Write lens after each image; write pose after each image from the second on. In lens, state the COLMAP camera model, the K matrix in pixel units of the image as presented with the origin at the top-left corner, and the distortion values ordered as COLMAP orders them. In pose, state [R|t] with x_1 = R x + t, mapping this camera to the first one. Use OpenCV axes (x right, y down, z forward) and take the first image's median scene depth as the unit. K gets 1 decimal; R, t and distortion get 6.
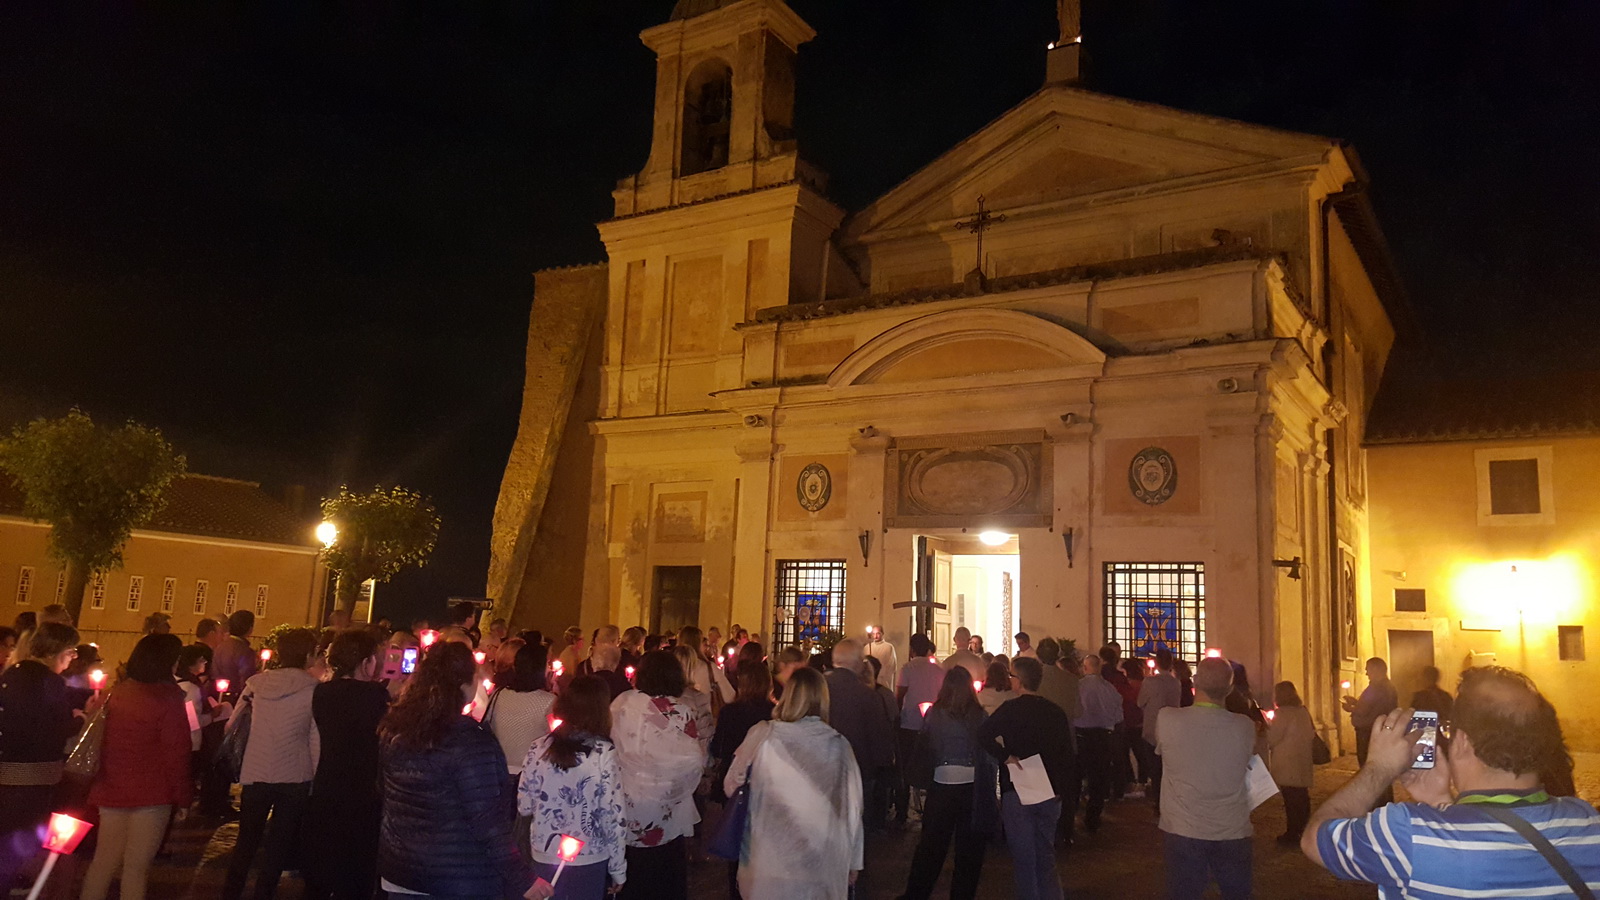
lens RADIAL K [[1182.4, 0, 800.0], [0, 1182.4, 450.0], [0, 0, 1]] dist [0.102821, -0.222966]
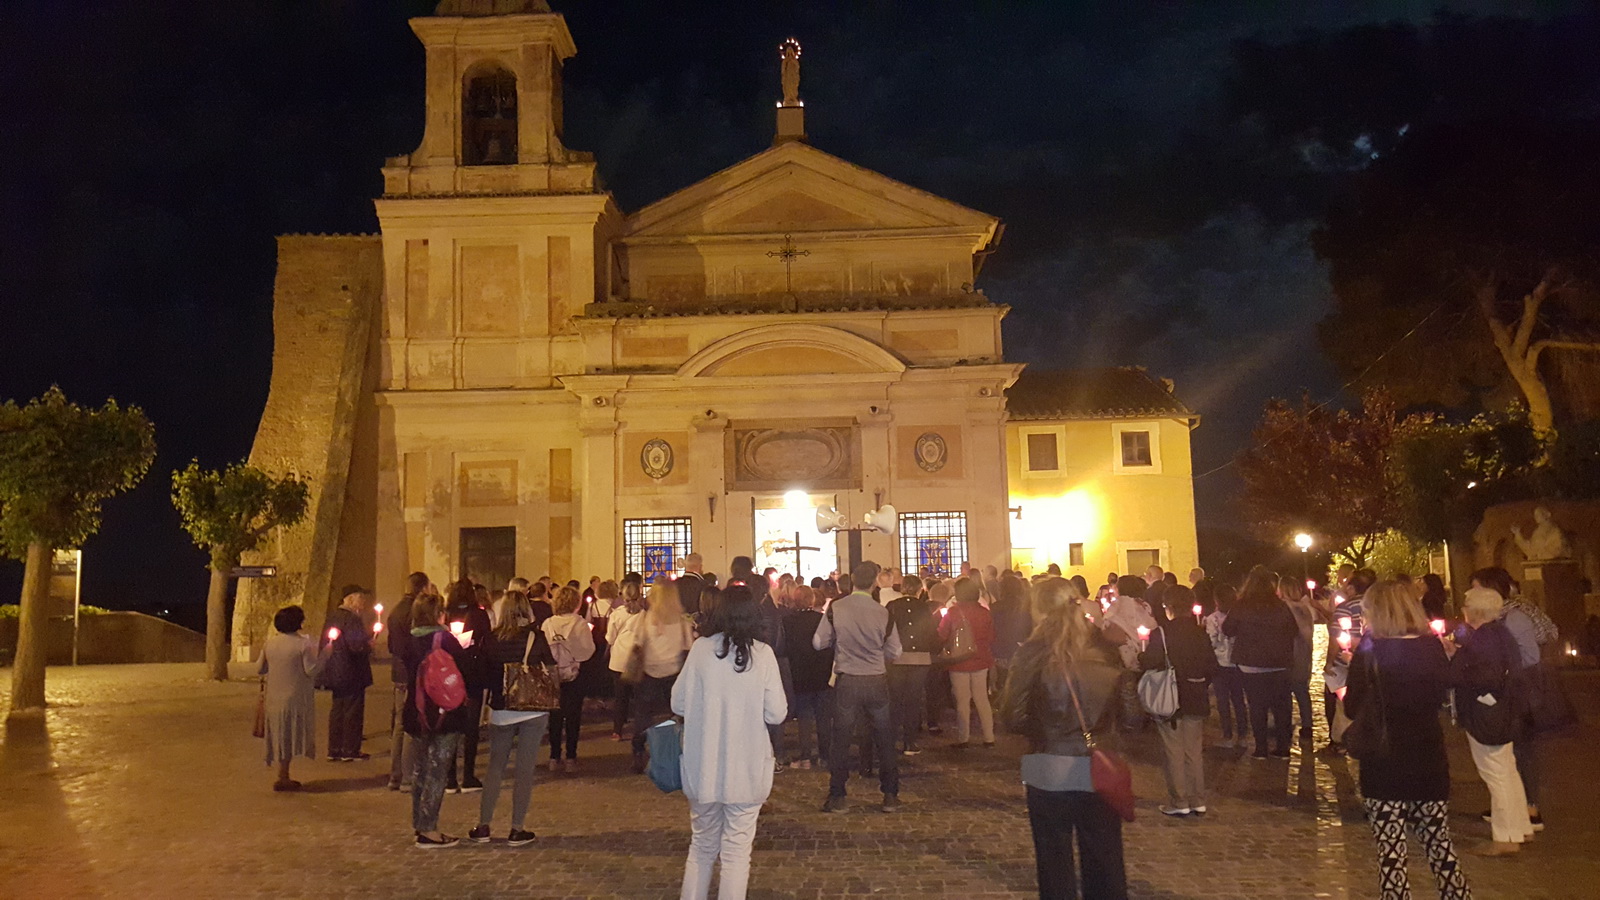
lens RADIAL K [[1182.4, 0, 800.0], [0, 1182.4, 450.0], [0, 0, 1]] dist [0.102821, -0.222966]
pose [[0.840080, -0.004948, 0.542440, -0.467913], [-0.023886, 0.998651, 0.046102, -0.032876], [-0.541936, -0.051686, 0.838829, -0.089519]]
